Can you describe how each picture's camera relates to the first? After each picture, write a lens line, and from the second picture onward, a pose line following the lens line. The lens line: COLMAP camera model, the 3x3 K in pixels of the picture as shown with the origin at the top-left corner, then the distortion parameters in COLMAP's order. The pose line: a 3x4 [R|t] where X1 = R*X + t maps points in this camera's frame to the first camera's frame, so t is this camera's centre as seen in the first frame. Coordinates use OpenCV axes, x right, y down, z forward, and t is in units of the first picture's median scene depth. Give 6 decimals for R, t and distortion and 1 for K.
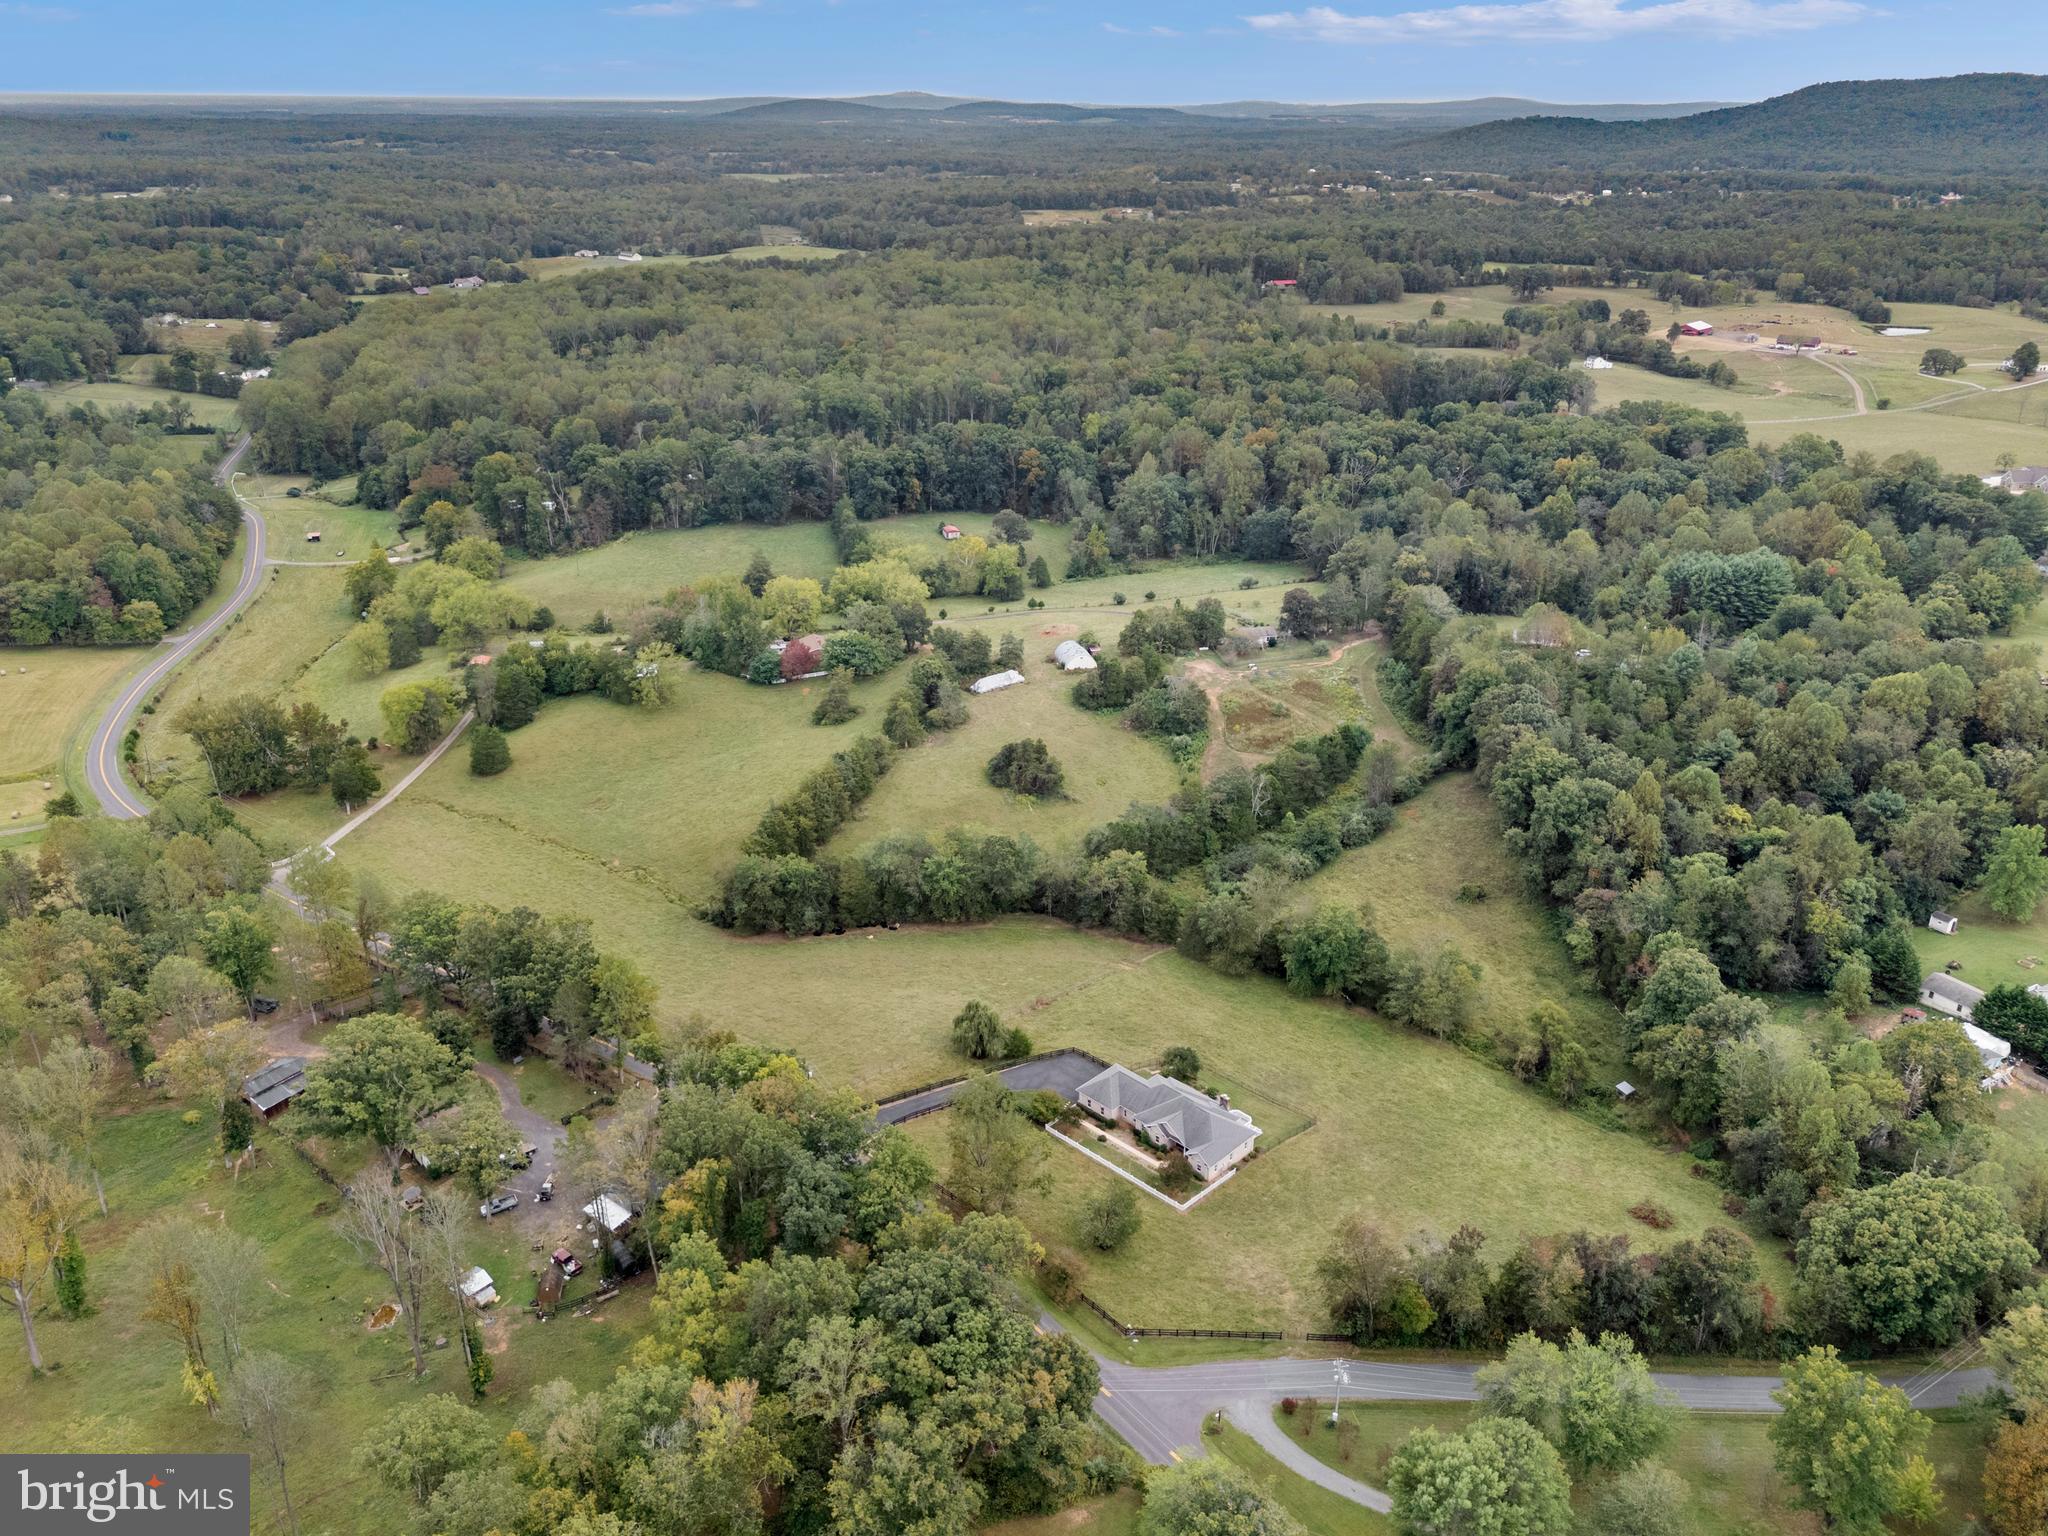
lens RADIAL K [[1453.4, 0, 1012.6], [0, 1453.4, 765.2], [0, 0, 1]] dist [0.063132, -0.045090]
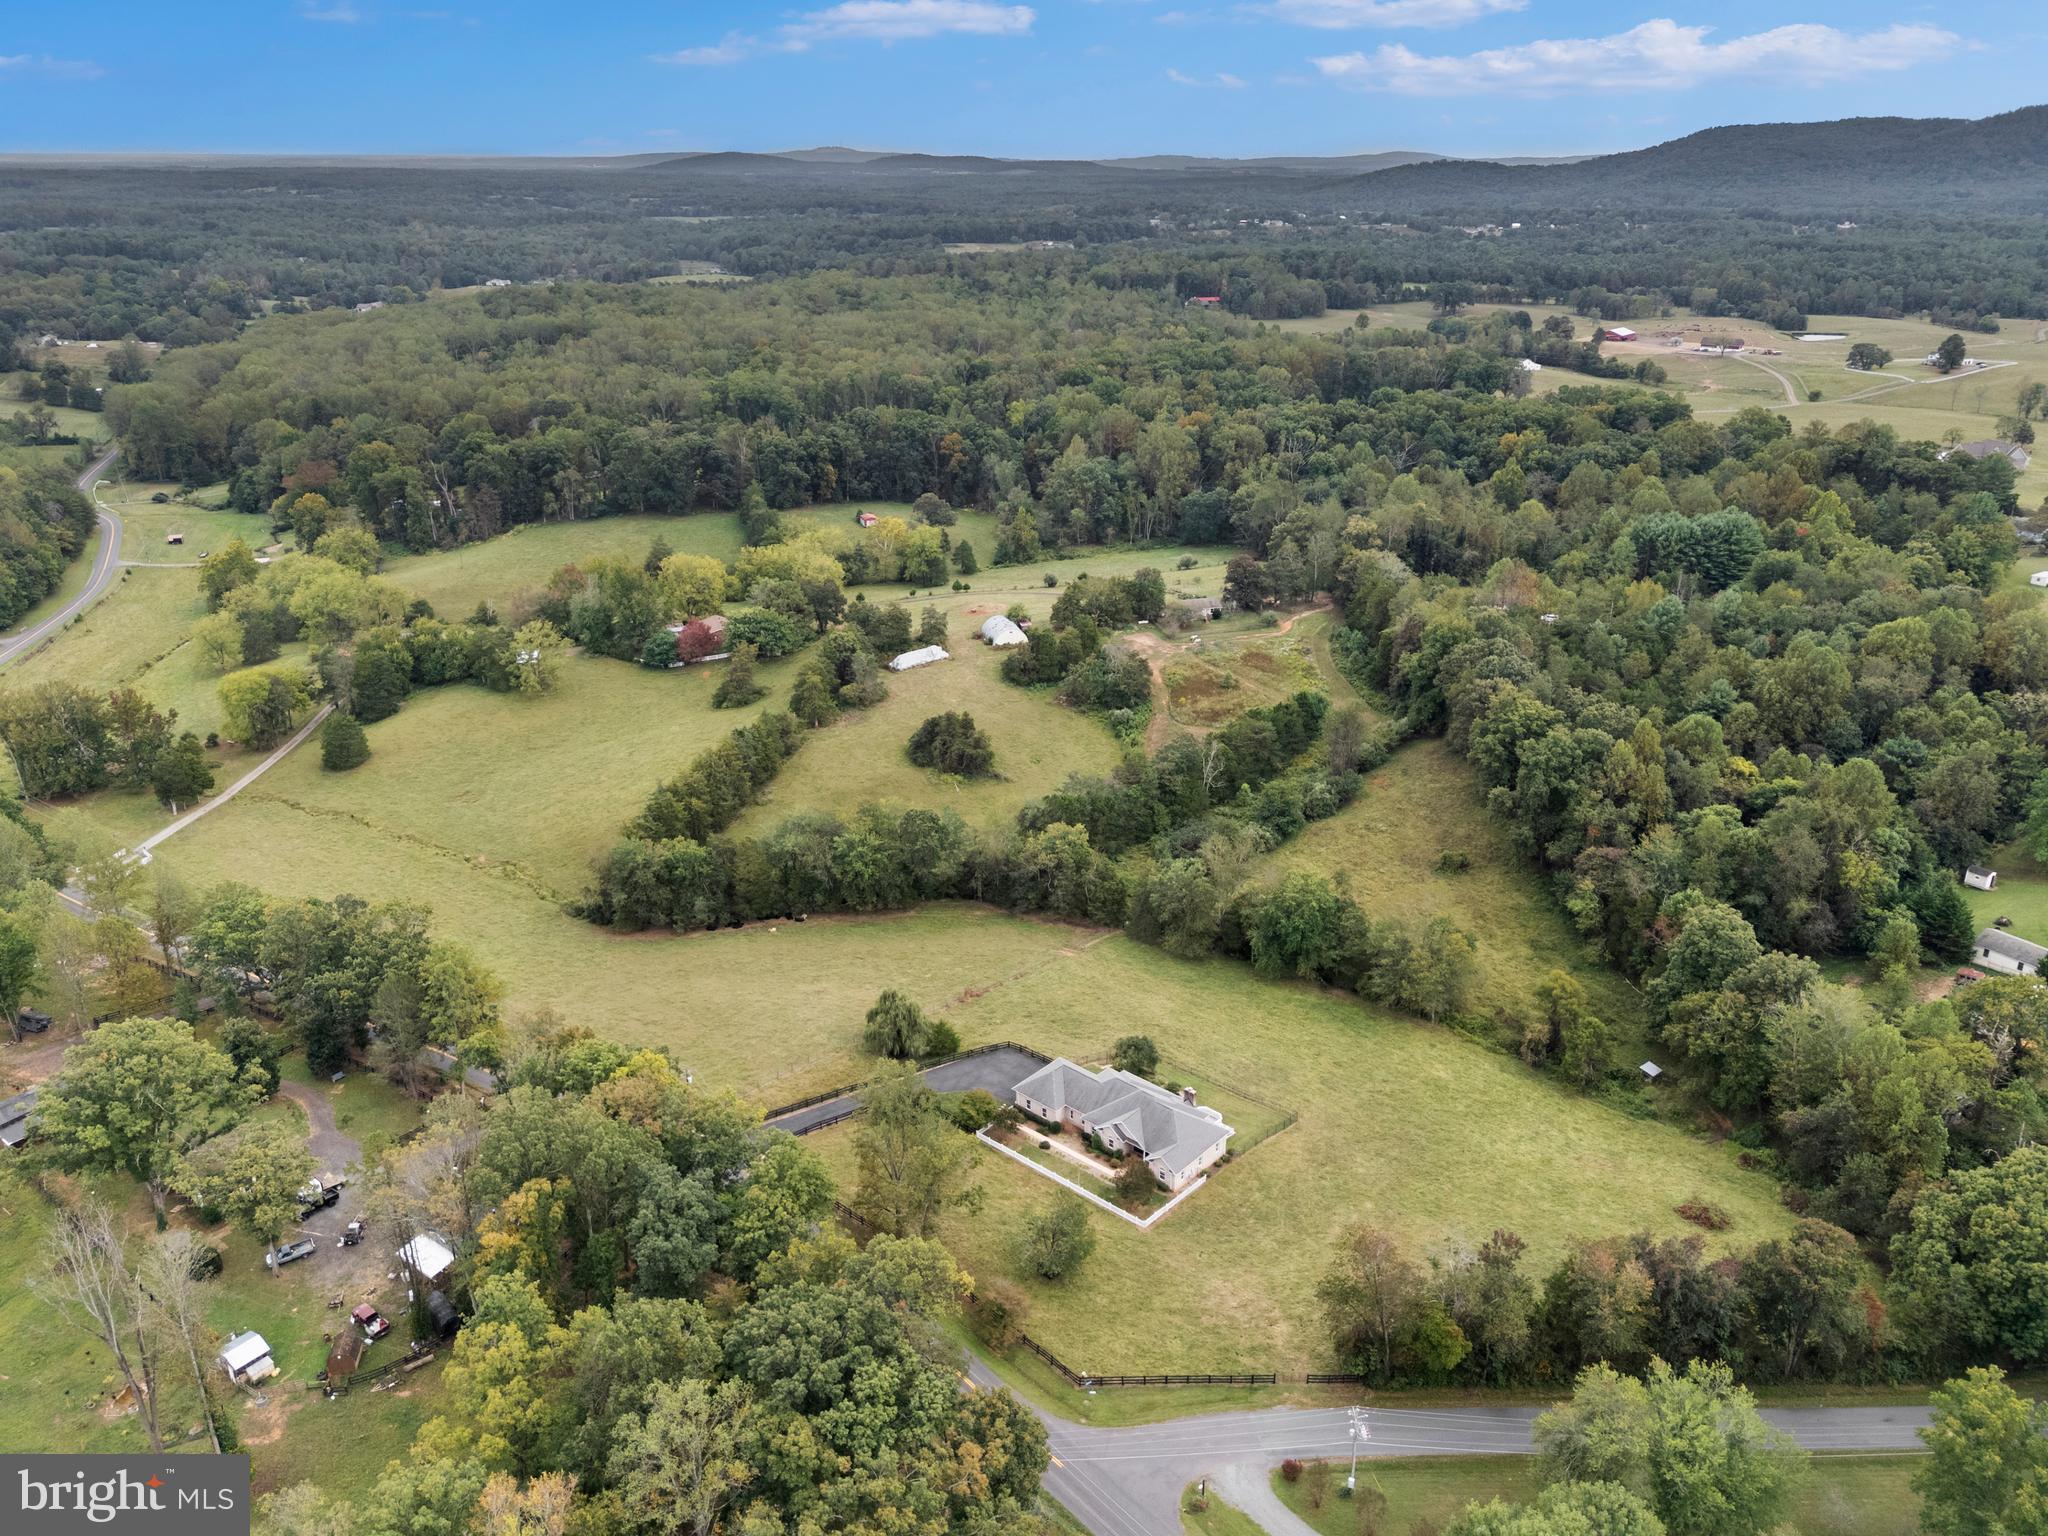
lens RADIAL K [[1453.4, 0, 1012.6], [0, 1453.4, 765.2], [0, 0, 1]] dist [0.063132, -0.045090]
pose [[0.998740, -0.019567, 0.046207, 0.006848], [0.020744, 0.999469, -0.025139, 0.045415], [-0.045690, 0.026066, 0.998616, 0.125216]]
